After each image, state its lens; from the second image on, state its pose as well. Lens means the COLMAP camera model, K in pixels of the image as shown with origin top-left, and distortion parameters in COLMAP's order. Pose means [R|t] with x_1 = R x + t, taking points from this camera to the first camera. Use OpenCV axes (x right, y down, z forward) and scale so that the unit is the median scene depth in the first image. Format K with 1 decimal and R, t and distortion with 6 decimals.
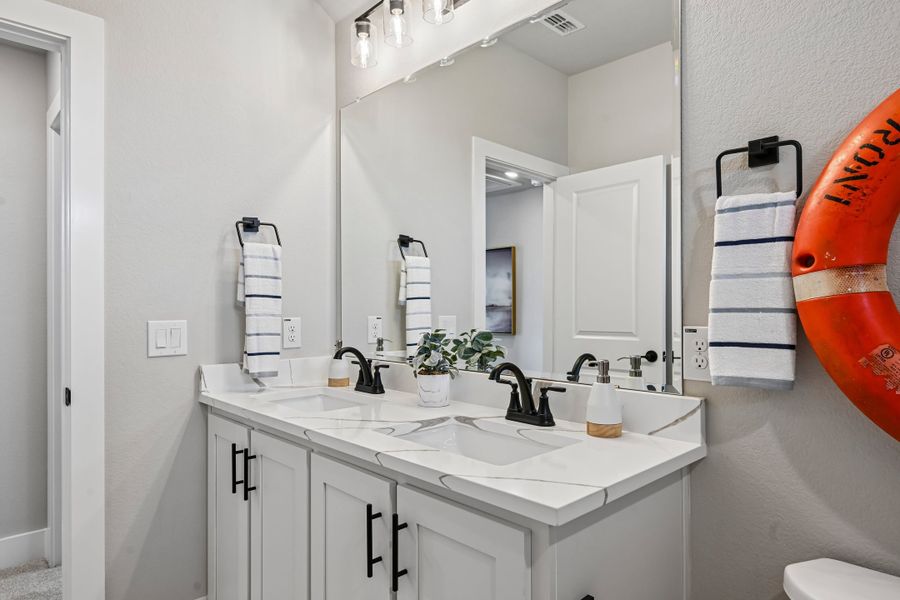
lens RADIAL K [[531.9, 0, 450.0], [0, 531.9, 300.0], [0, 0, 1]] dist [0.000042, -0.000362]
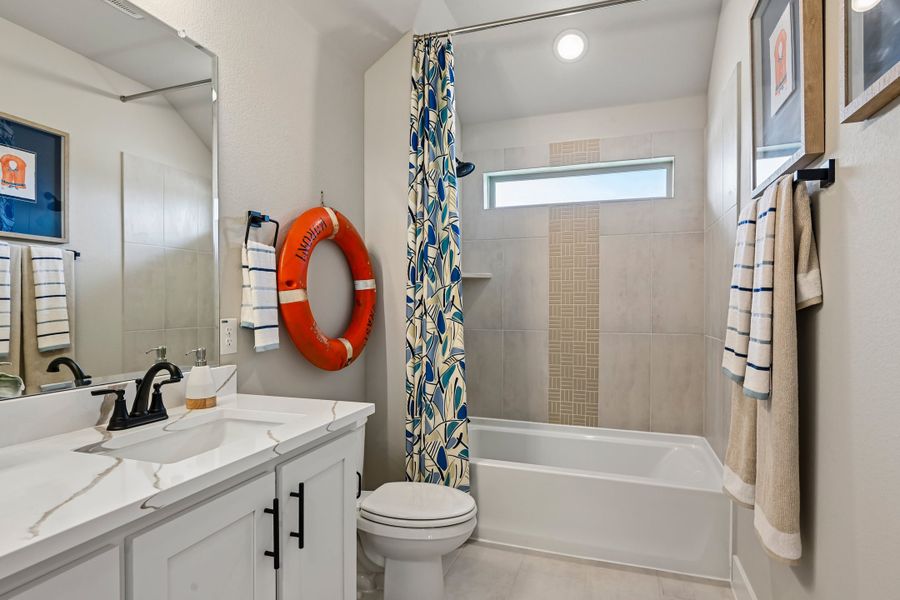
lens RADIAL K [[496.0, 0, 450.0], [0, 496.0, 300.0], [0, 0, 1]] dist [0.003283, -0.000006]
pose [[-0.463547, 0.013528, 0.885969, -1.096538], [-0.010615, 0.999727, -0.020818, 0.018846], [-0.886009, -0.019055, -0.463277, 1.097858]]
